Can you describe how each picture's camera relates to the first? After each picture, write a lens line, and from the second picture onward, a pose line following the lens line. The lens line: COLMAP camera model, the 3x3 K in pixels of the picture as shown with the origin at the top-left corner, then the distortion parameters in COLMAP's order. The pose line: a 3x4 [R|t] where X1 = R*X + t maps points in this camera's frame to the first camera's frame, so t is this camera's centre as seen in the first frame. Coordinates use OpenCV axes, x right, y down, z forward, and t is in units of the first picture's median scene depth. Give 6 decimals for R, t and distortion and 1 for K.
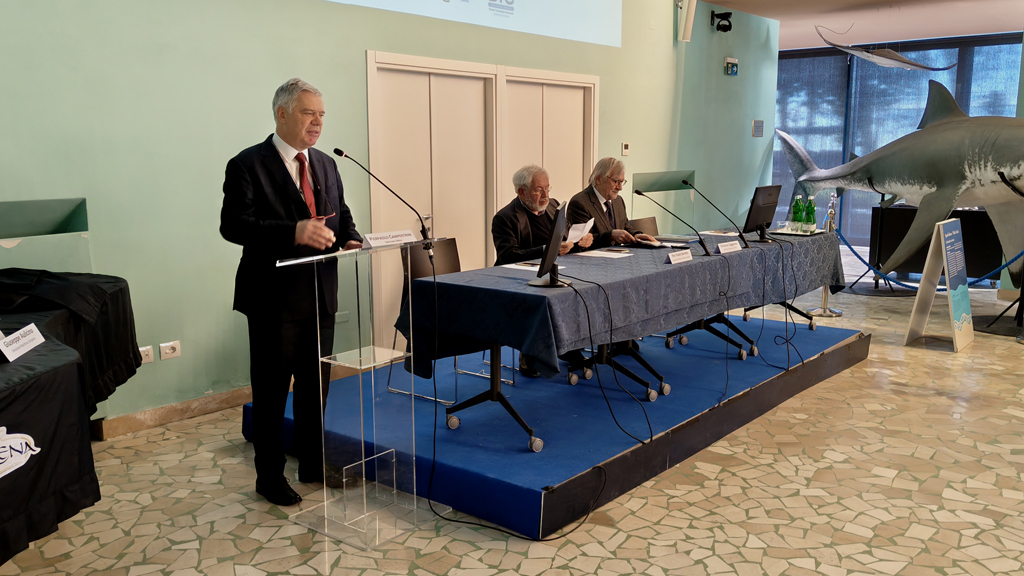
lens RADIAL K [[870.4, 0, 506.6], [0, 870.4, 291.0], [0, 0, 1]] dist [0.013959, -0.011459]
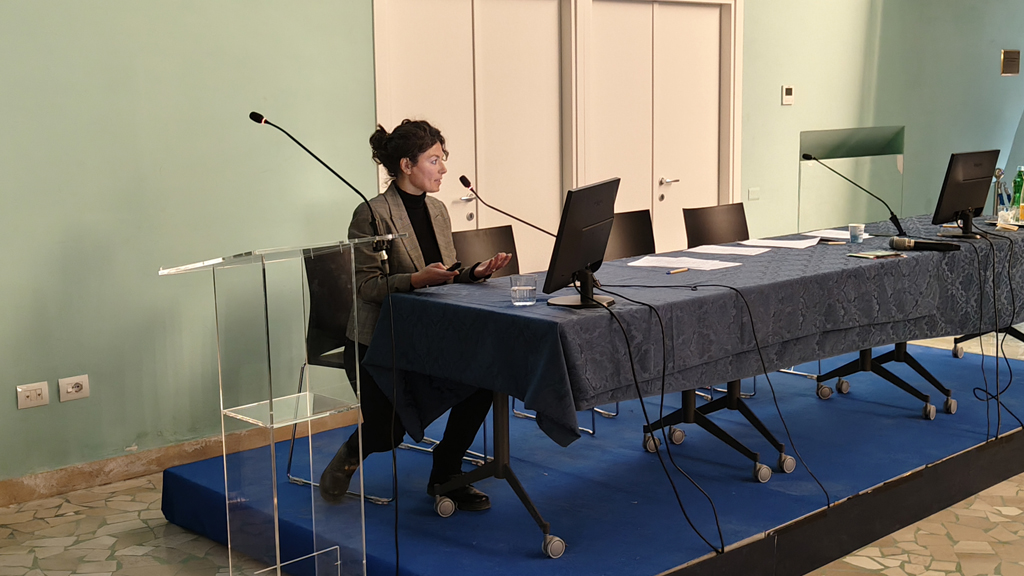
lens RADIAL K [[1245.5, 0, 520.1], [0, 1245.5, 285.2], [0, 0, 1]] dist [0.006891, 0.000000]
pose [[0.990948, 0.009279, -0.133924, 0.117534], [-0.010836, 0.999882, -0.010903, -0.009440], [0.133807, 0.012255, 0.990932, 0.052137]]
